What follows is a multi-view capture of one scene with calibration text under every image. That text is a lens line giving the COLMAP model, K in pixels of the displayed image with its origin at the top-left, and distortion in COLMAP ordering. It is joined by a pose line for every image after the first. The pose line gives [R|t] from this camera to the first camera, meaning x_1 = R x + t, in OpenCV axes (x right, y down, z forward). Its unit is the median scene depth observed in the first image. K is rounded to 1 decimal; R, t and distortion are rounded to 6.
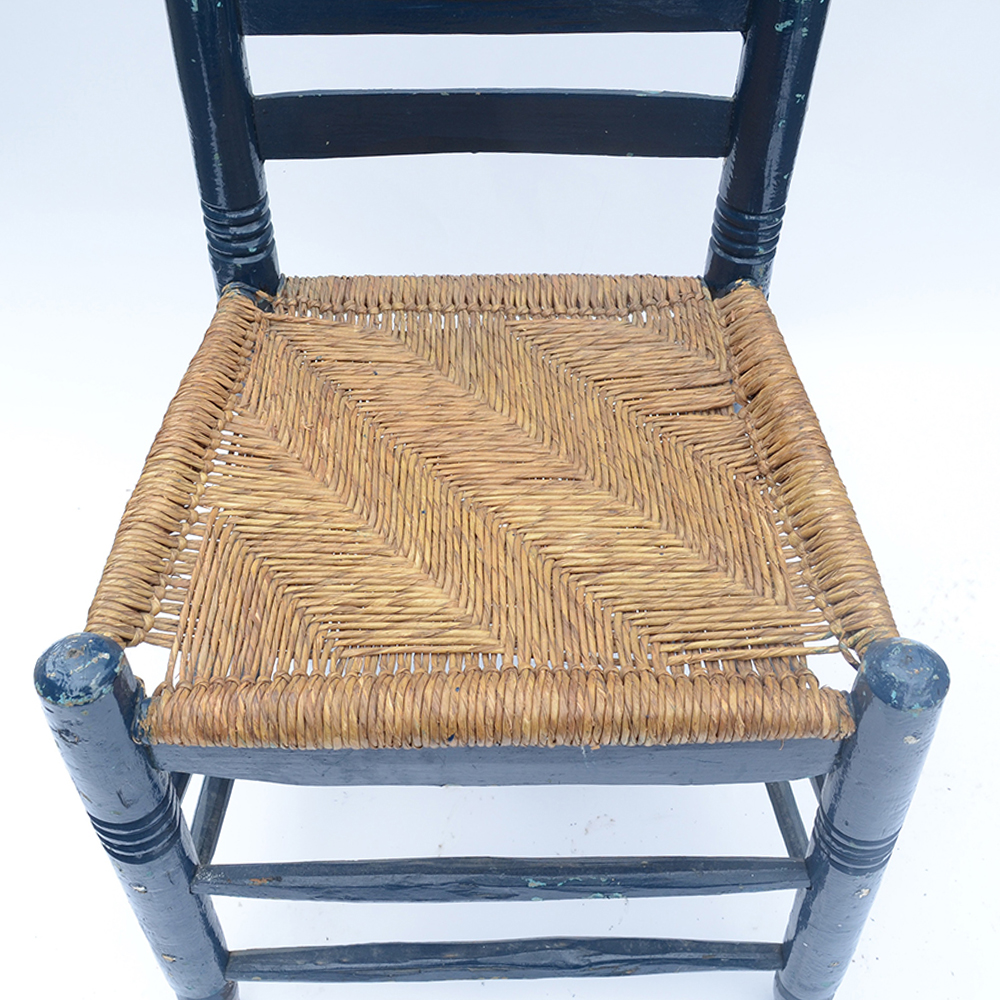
lens RADIAL K [[1325.4, 0, 473.1], [0, 1325.4, 500.9], [0, 0, 1]] dist [-0.127015, -0.010562]
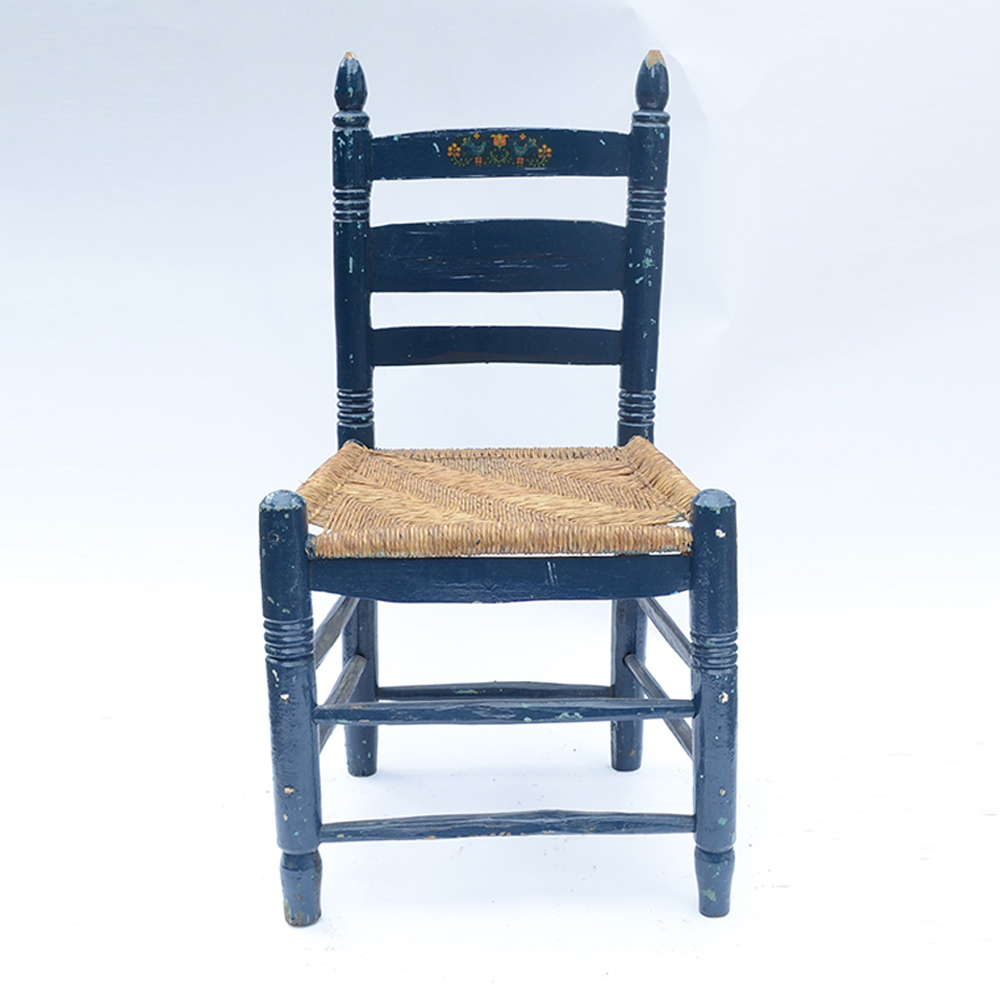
lens RADIAL K [[1523.2, 0, 498.2], [0, 1523.2, 467.7], [0, 0, 1]] dist [-0.076705, -0.027576]
pose [[0.999736, 0.005706, 0.022276, -0.032352], [0.008229, 0.815812, -0.578258, 1.184198], [-0.021472, 0.578289, 0.815550, -0.733756]]
